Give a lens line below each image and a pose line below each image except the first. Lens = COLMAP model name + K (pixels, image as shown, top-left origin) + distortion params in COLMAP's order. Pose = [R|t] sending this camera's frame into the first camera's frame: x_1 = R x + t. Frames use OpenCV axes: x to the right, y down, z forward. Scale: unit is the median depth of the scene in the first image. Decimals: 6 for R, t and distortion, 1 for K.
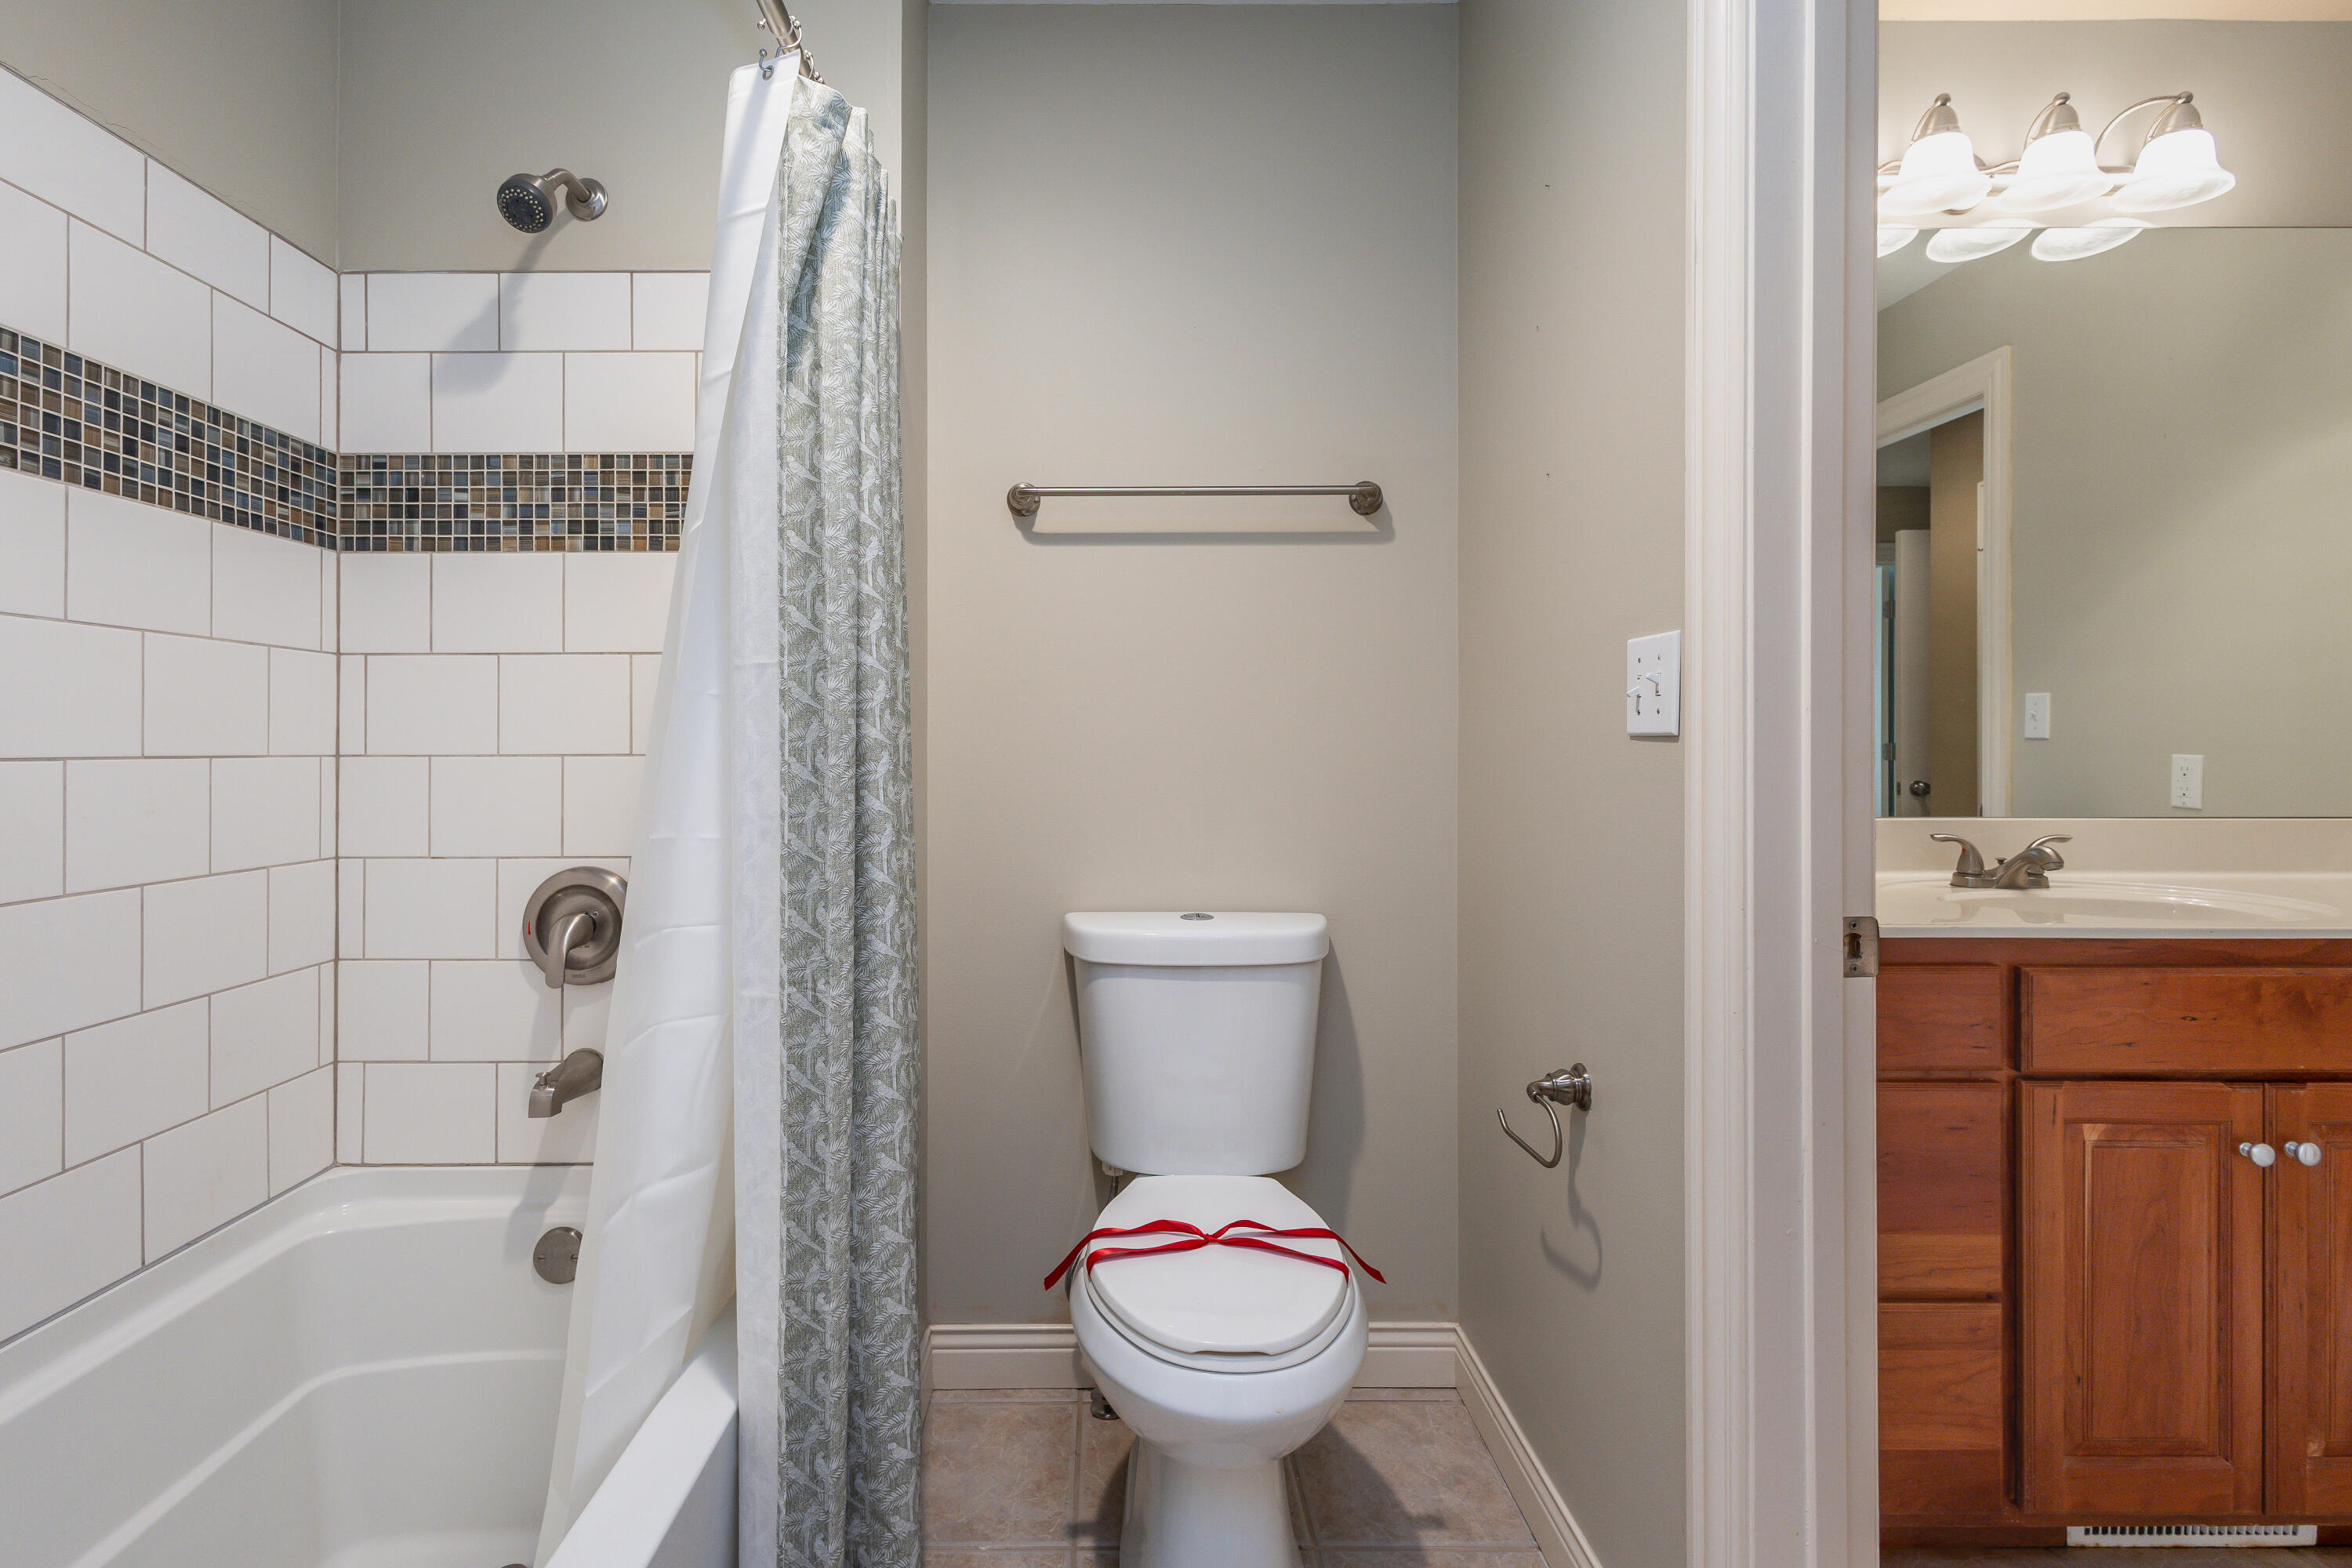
lens RADIAL K [[1033.0, 0, 1207.0], [0, 1033.0, 739.7], [0, 0, 1]] dist [0.004328, -0.000127]
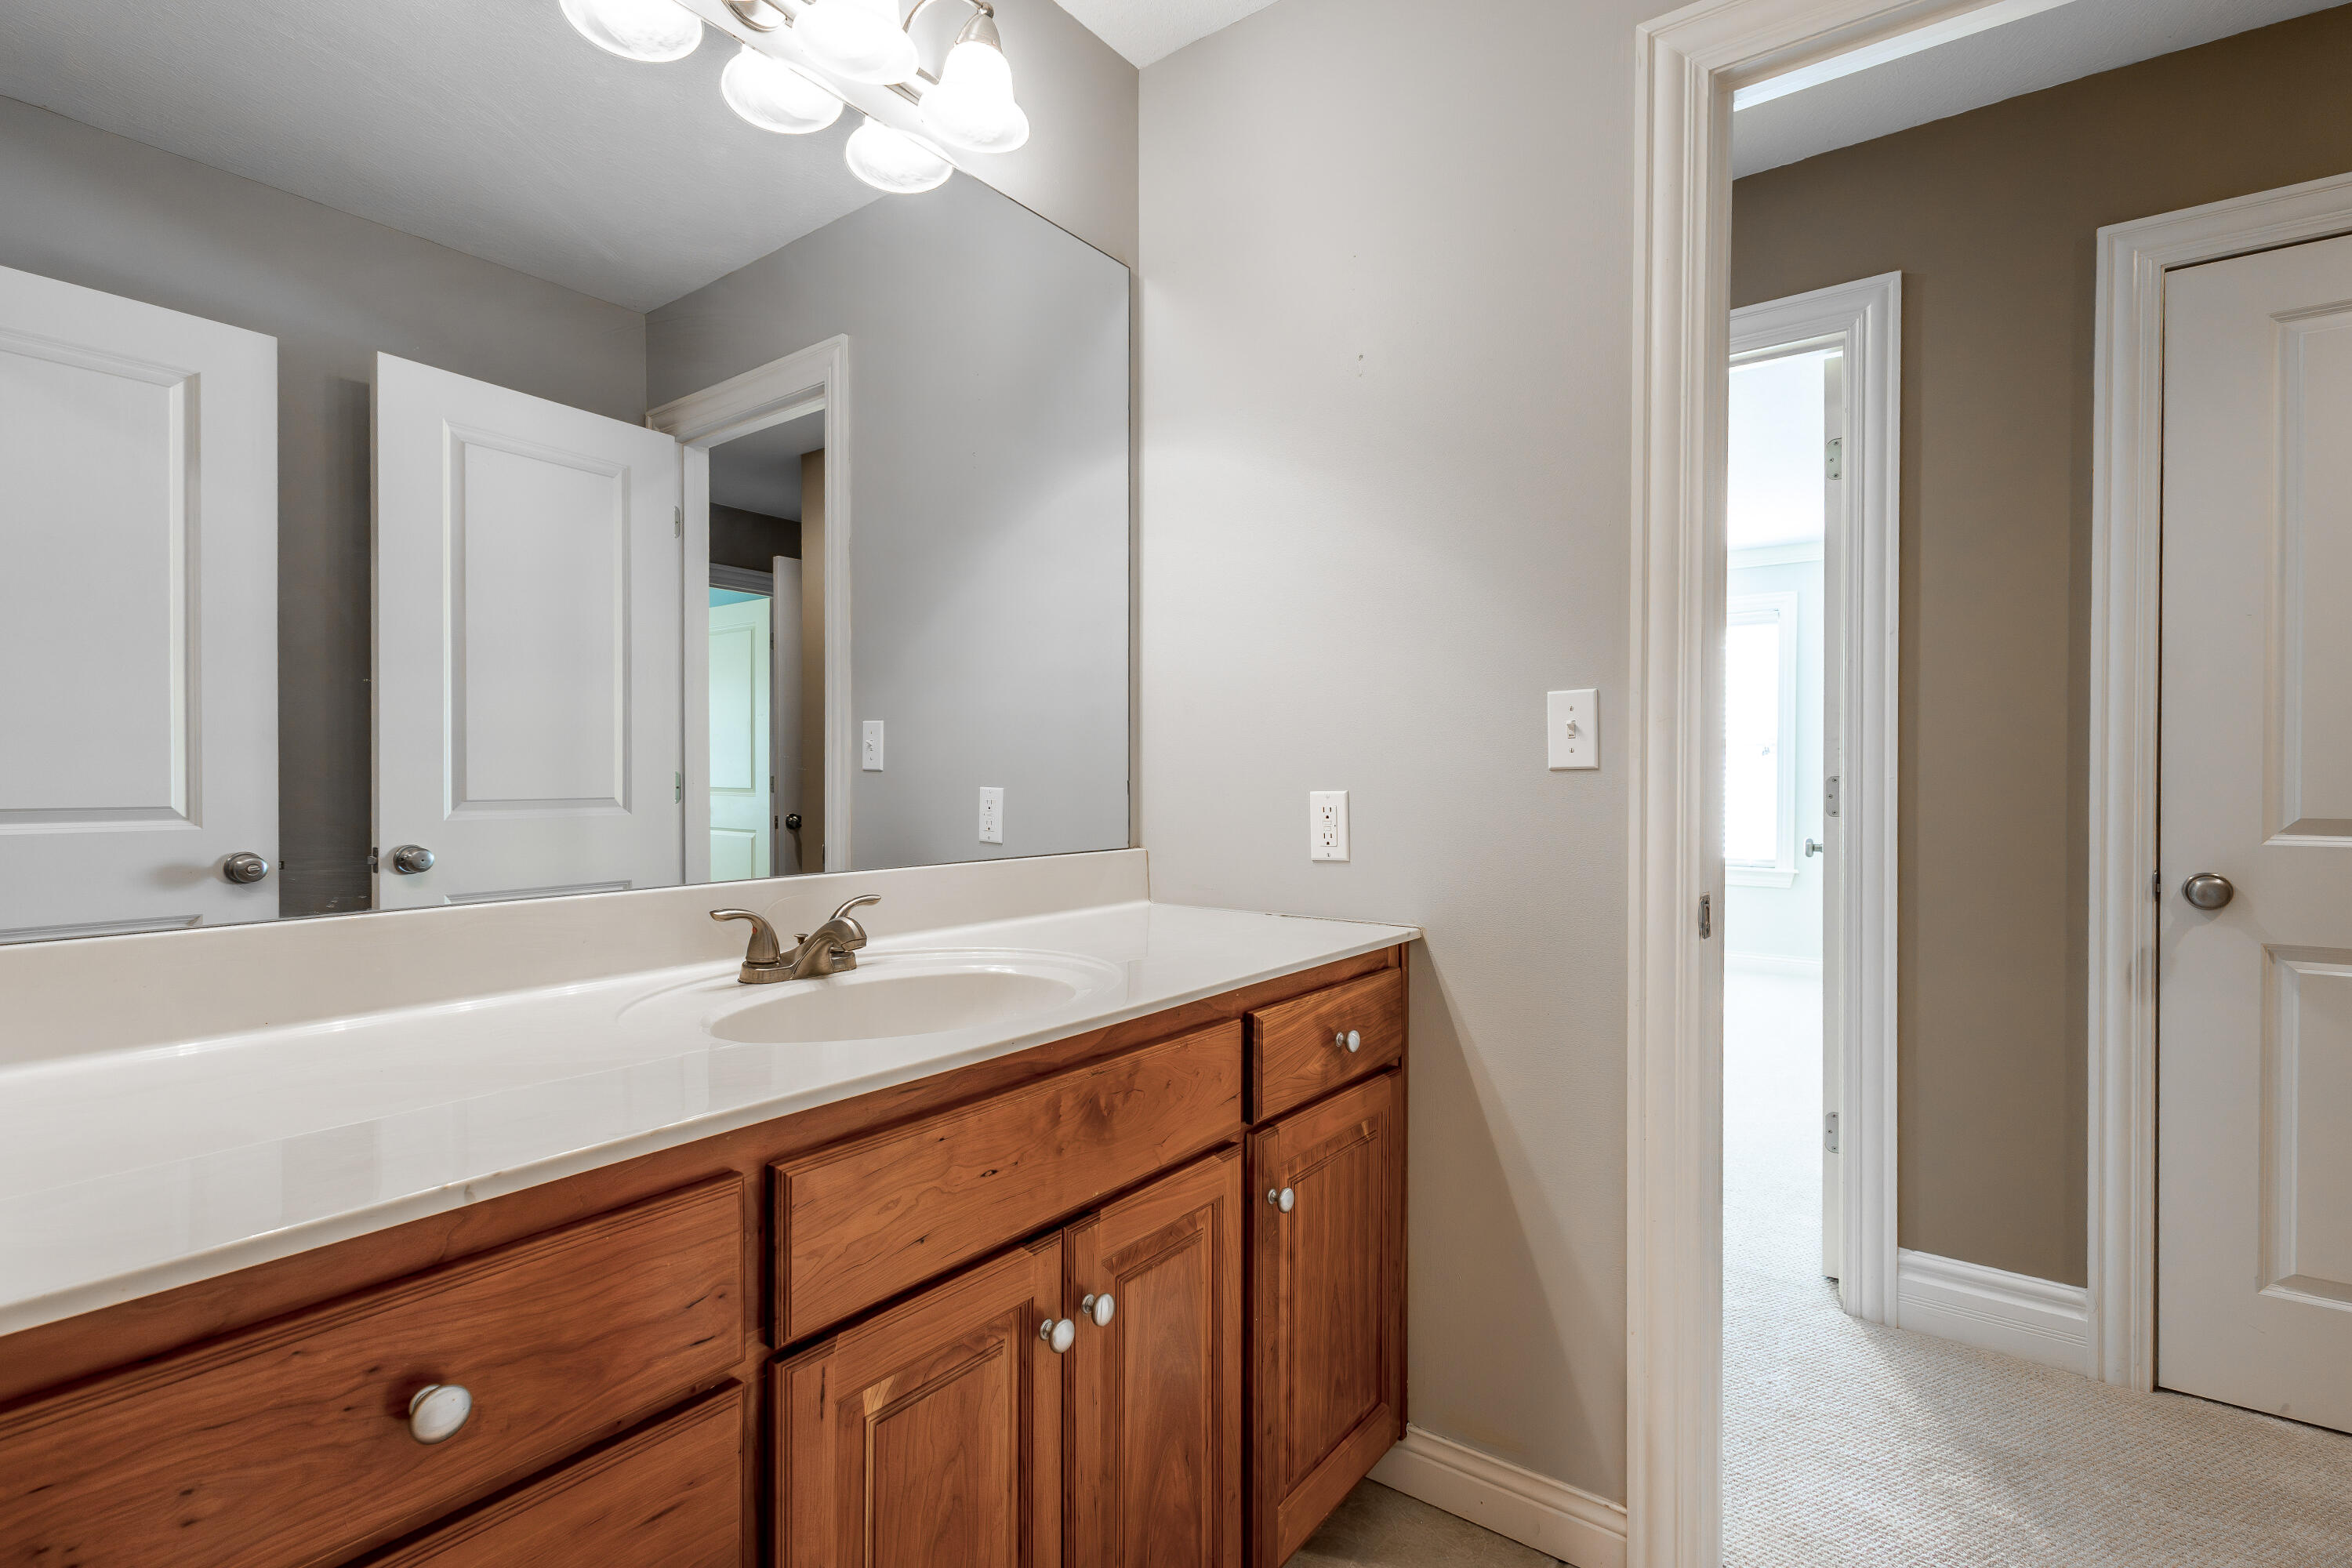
lens RADIAL K [[1091.0, 0, 1176.0], [0, 1091.0, 784.0], [0, 0, 1]] dist [0.003272, -0.000772]
pose [[0.603702, -0.007280, 0.797177, 0.438573], [-0.001433, 0.999947, 0.010217, 0.001115], [-0.797209, -0.007310, 0.603660, 0.458132]]
